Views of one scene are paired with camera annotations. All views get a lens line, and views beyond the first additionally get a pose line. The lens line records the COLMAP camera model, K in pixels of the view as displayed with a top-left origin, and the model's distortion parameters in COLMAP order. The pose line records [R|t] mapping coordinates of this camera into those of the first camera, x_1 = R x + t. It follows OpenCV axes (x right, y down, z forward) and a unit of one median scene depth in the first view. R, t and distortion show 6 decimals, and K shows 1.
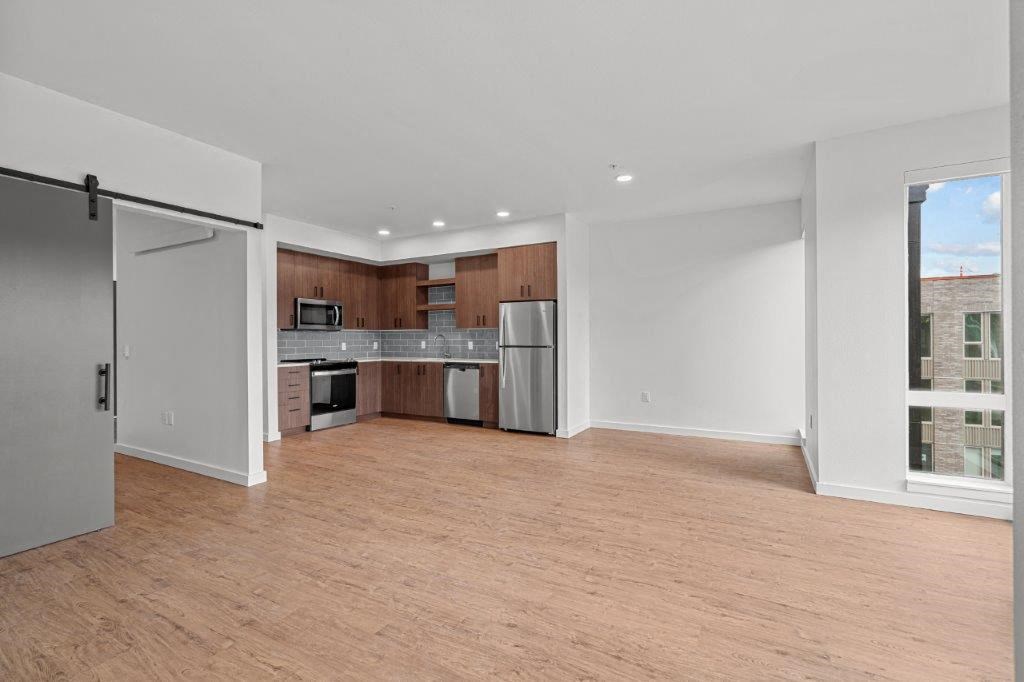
lens RADIAL K [[467.0, 0, 502.5], [0, 467.0, 340.8], [0, 0, 1]] dist [-0.006742, 0.002179]
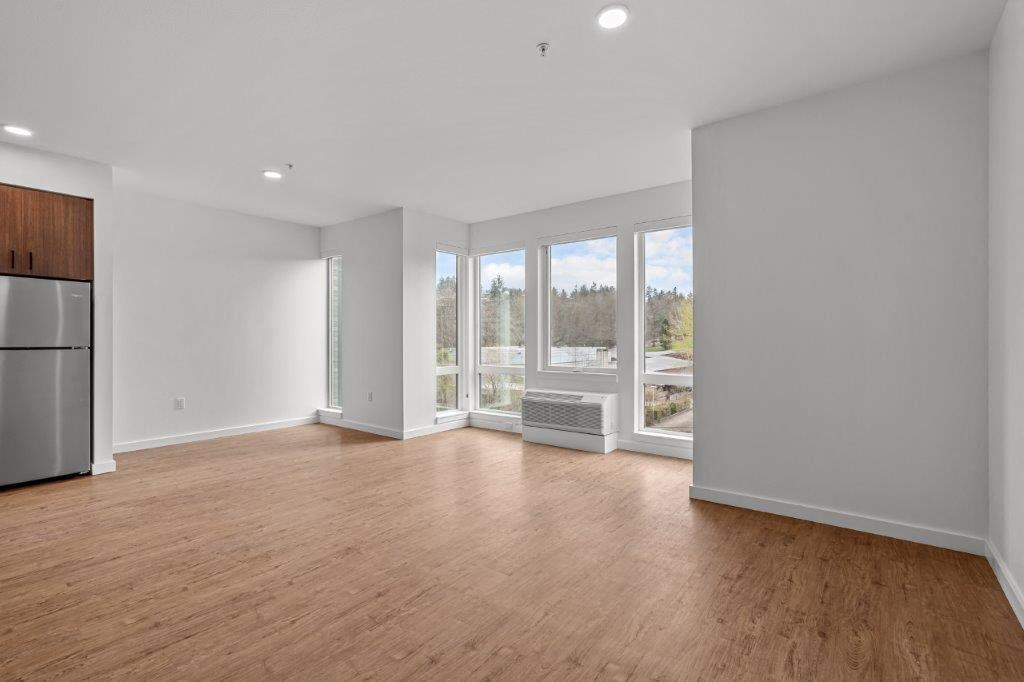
lens RADIAL K [[467.0, 0, 511.7], [0, 467.0, 332.3], [0, 0, 1]] dist [-0.006742, 0.002179]
pose [[0.145530, 0.016185, 0.989221, -0.848314], [0.004371, 0.999846, -0.017002, 0.007533], [-0.989344, 0.006798, 0.145437, 0.463417]]
